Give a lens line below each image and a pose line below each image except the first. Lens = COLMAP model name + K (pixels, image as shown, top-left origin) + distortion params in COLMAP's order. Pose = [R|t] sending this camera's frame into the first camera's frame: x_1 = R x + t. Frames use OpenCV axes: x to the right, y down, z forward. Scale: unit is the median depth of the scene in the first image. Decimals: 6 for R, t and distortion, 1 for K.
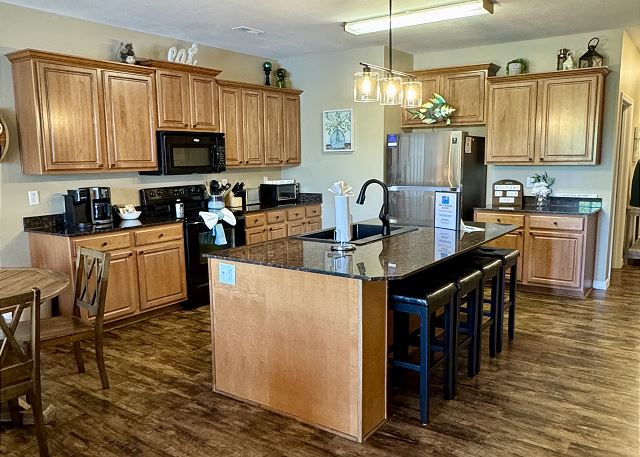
lens RADIAL K [[537.8, 0, 320.0], [0, 537.8, 228.5], [0, 0, 1]] dist [0.003802, 0.002061]
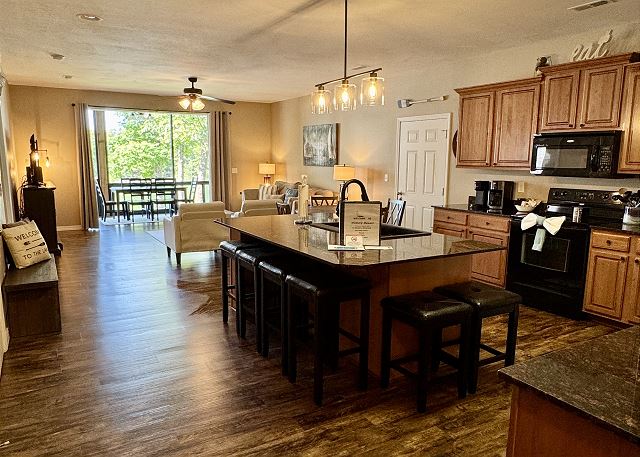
lens RADIAL K [[476.7, 0, 321.9], [0, 476.7, 231.5], [0, 0, 1]] dist [0.001644, 0.000180]
pose [[-0.411190, 0.147423, -0.899550, 0.772111], [-0.127174, 0.967906, 0.216757, -0.145404], [0.902635, 0.203528, -0.379245, 1.019113]]
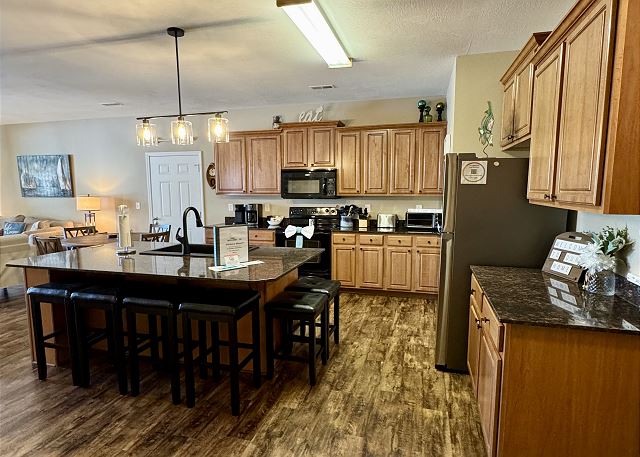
lens RADIAL K [[371.7, 0, 320.0], [0, 371.7, 228.5], [0, 0, 1]] dist [0.000635, 0.000172]
pose [[0.330984, 0.112982, -0.936848, 0.750047], [-0.127834, 0.989023, 0.074111, -0.108674], [0.934937, 0.095232, 0.341794, 0.760439]]
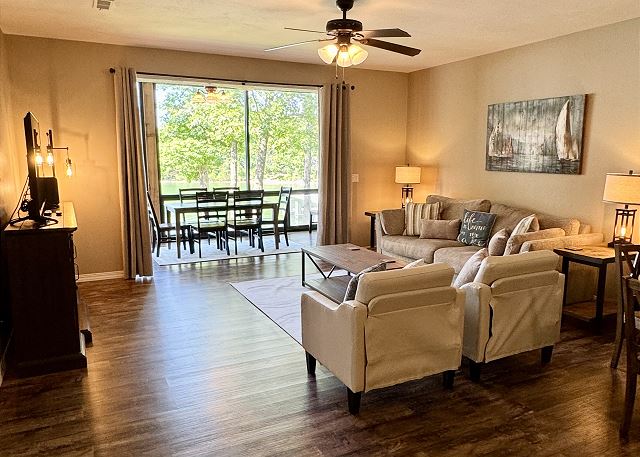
lens RADIAL K [[476.7, 0, 321.9], [0, 476.7, 231.5], [0, 0, 1]] dist [0.001644, 0.000180]
pose [[-0.468656, 0.149477, -0.870643, 0.244938], [-0.117337, 0.966314, 0.229063, -0.052856], [0.875554, 0.209510, -0.435329, 0.360930]]
